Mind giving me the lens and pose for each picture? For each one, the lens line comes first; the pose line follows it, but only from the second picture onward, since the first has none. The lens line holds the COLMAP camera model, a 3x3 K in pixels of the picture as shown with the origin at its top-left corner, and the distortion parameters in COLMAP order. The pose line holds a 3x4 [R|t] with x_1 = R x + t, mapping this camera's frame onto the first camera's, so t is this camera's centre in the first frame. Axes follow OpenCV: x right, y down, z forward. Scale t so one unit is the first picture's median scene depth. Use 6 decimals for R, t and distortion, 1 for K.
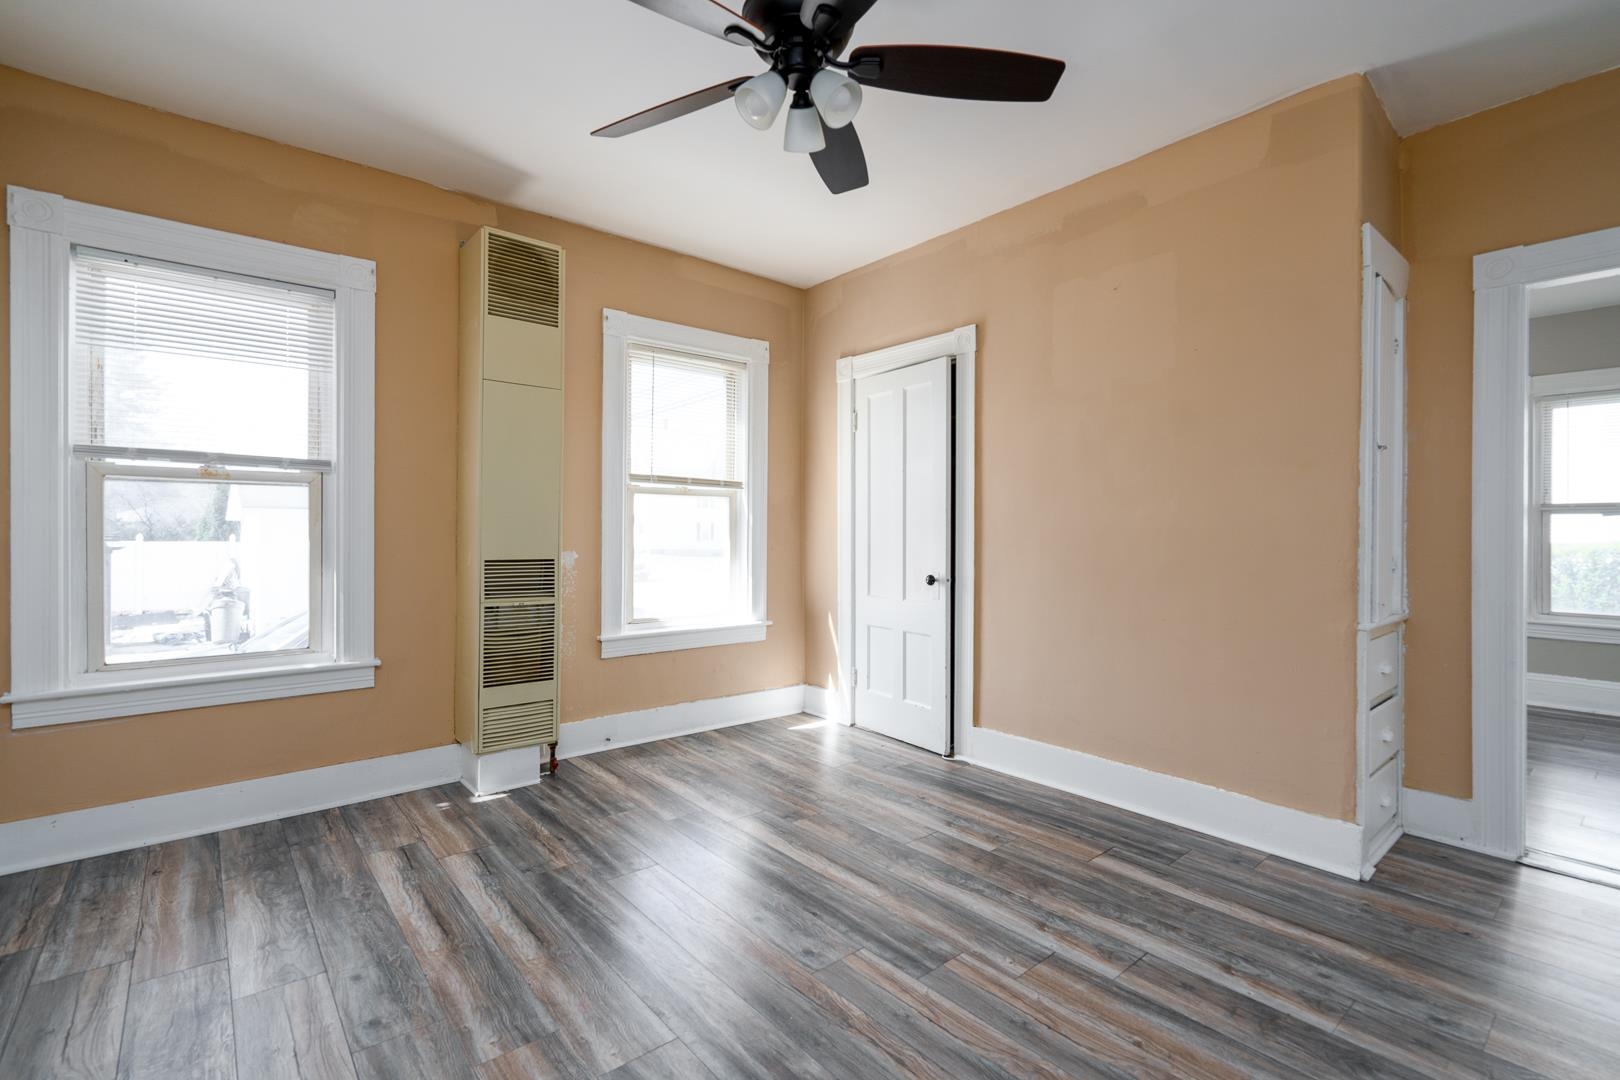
lens RADIAL K [[732.8, 0, 805.3], [0, 732.8, 536.4], [0, 0, 1]] dist [-0.003433, 0.000940]
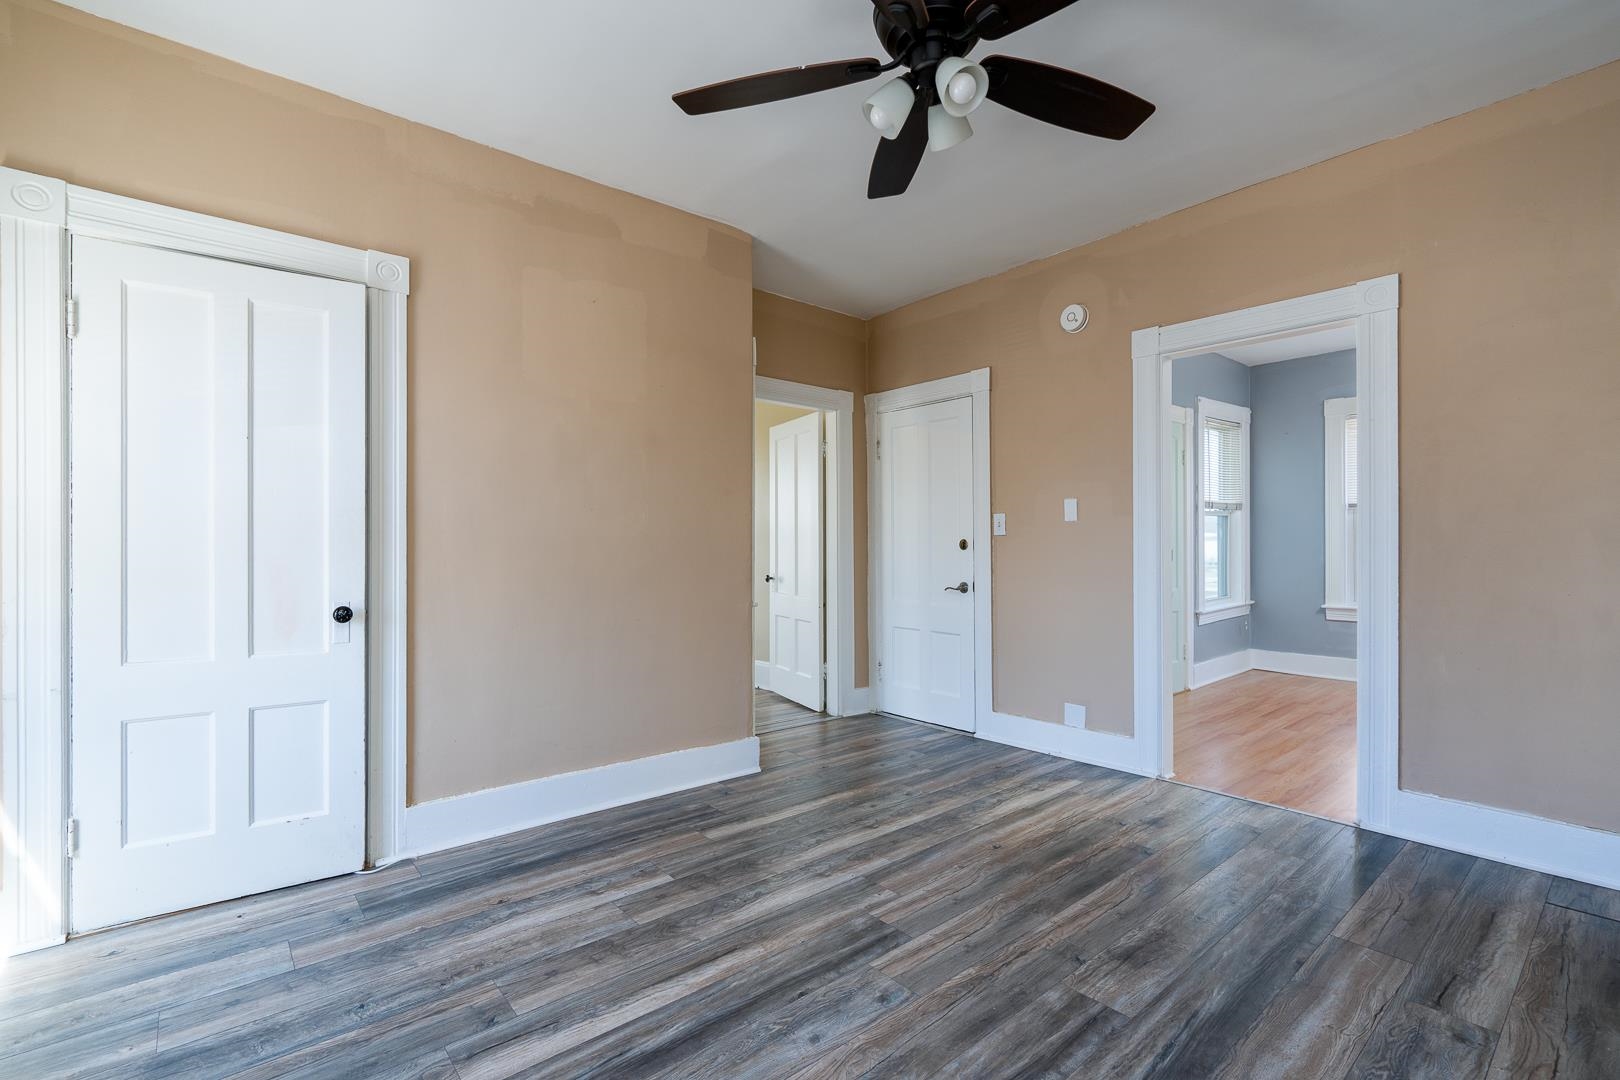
lens RADIAL K [[732.8, 0, 810.4], [0, 732.8, 537.3], [0, 0, 1]] dist [-0.003433, 0.000940]
pose [[-0.006661, 0.004124, 0.999969, -0.697939], [0.007835, 0.999961, -0.004071, -0.004707], [-0.999947, 0.007808, -0.006693, 0.833836]]
